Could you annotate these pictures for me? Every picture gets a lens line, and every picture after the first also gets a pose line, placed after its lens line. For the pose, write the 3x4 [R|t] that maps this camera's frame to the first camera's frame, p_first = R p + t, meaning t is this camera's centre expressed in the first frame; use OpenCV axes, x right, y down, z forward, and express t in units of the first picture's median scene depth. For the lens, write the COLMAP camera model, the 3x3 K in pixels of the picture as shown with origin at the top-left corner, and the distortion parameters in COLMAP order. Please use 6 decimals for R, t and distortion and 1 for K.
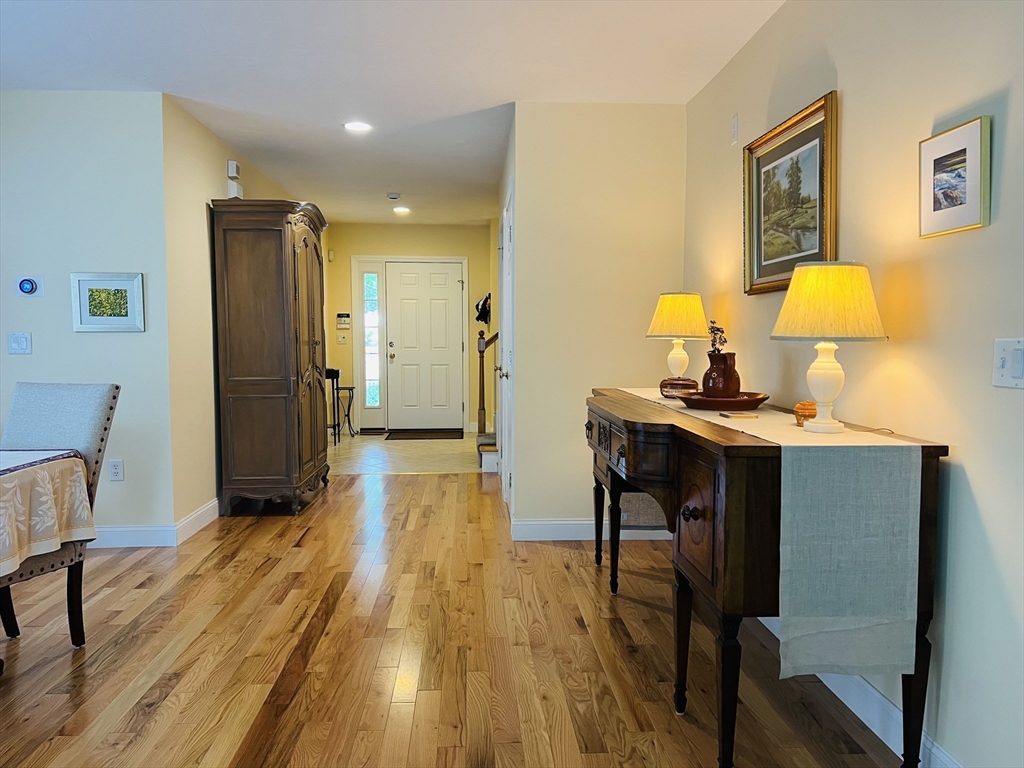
lens RADIAL K [[761.3, 0, 512.0], [0, 761.3, 384.0], [0, 0, 1]] dist [0.052283, -0.070332]
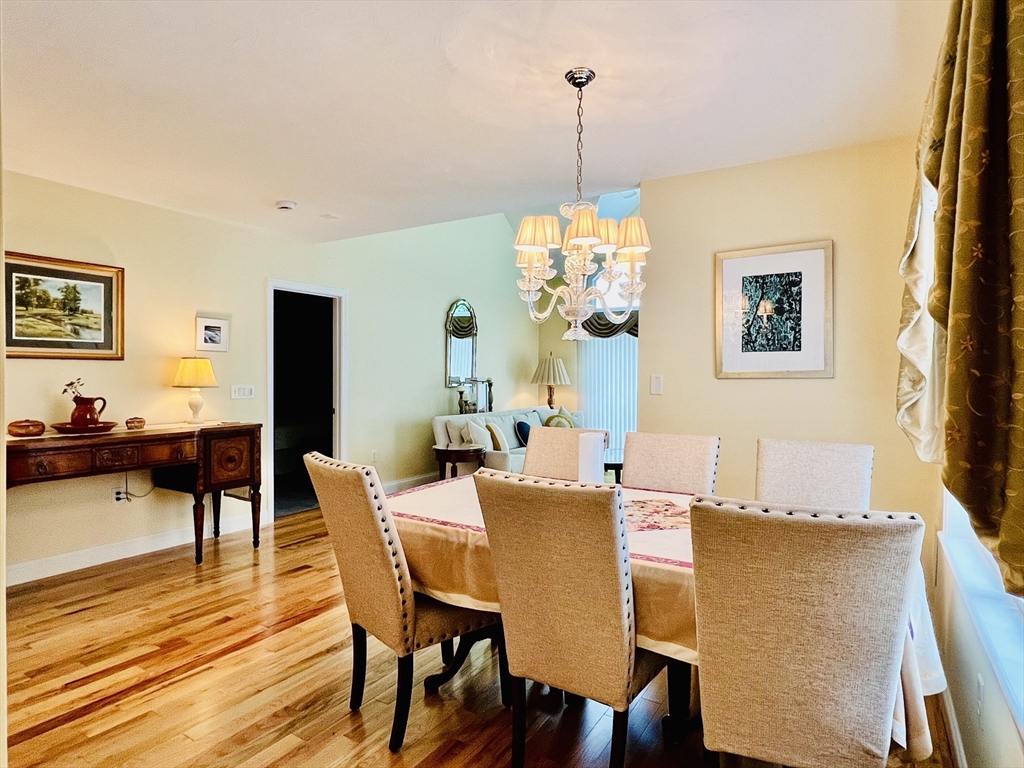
lens RADIAL K [[572.1, 0, 512.0], [0, 572.1, 384.0], [0, 0, 1]] dist [-0.004700, -0.000760]
pose [[-0.820179, -0.017502, 0.571839, -0.774387], [0.026372, 0.997313, 0.068349, -0.086227], [-0.571498, 0.071139, -0.817514, 0.984598]]
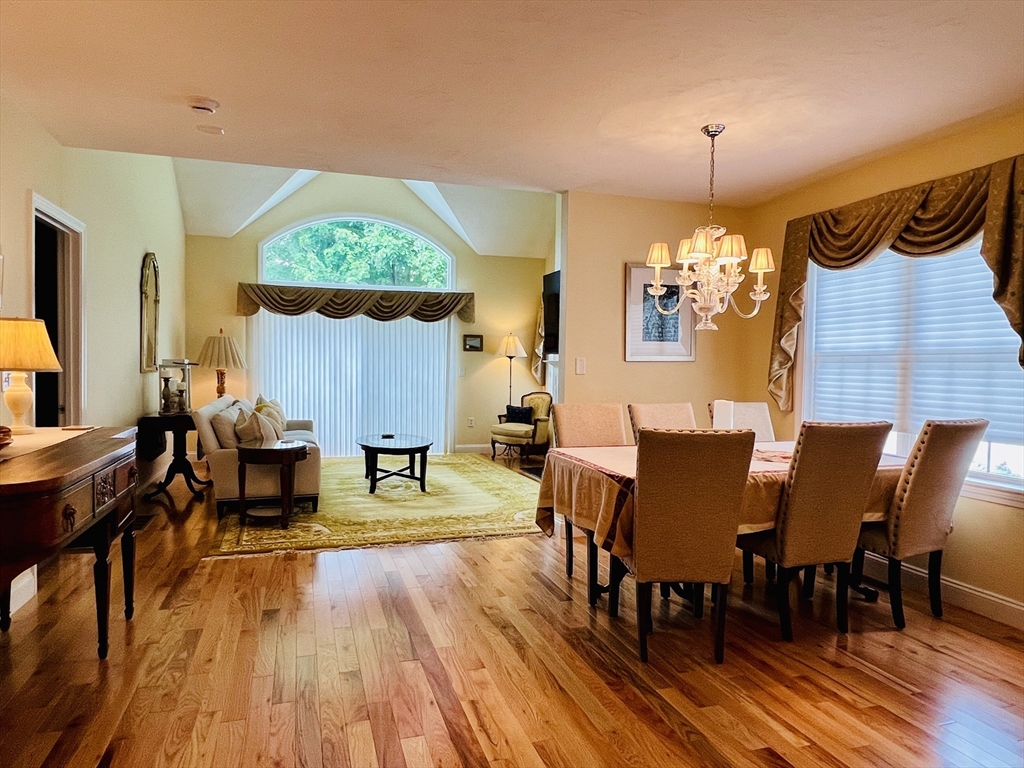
lens RADIAL K [[642.5, 0, 494.4], [0, 642.5, 379.6], [0, 0, 1]] dist [0.004568, 0.002946]
pose [[-0.971985, -0.010148, -0.234823, -0.091610], [-0.030000, 0.996252, 0.081123, -0.084929], [0.233120, 0.085895, -0.968647, 1.214381]]
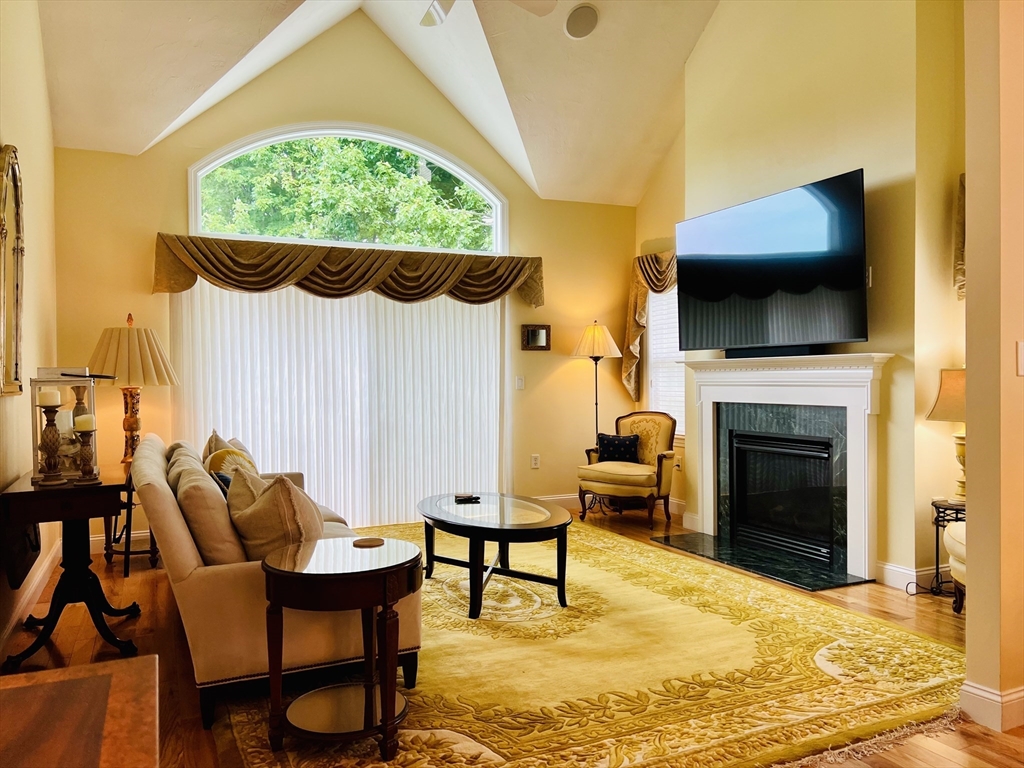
lens RADIAL K [[761.3, 0, 512.0], [0, 761.3, 384.0], [0, 0, 1]] dist [0.052283, -0.070332]
pose [[-0.930464, 0.008511, -0.366285, 0.111463], [-0.016448, 0.997752, 0.064968, -0.037930], [0.366015, 0.066475, -0.928232, 0.624734]]
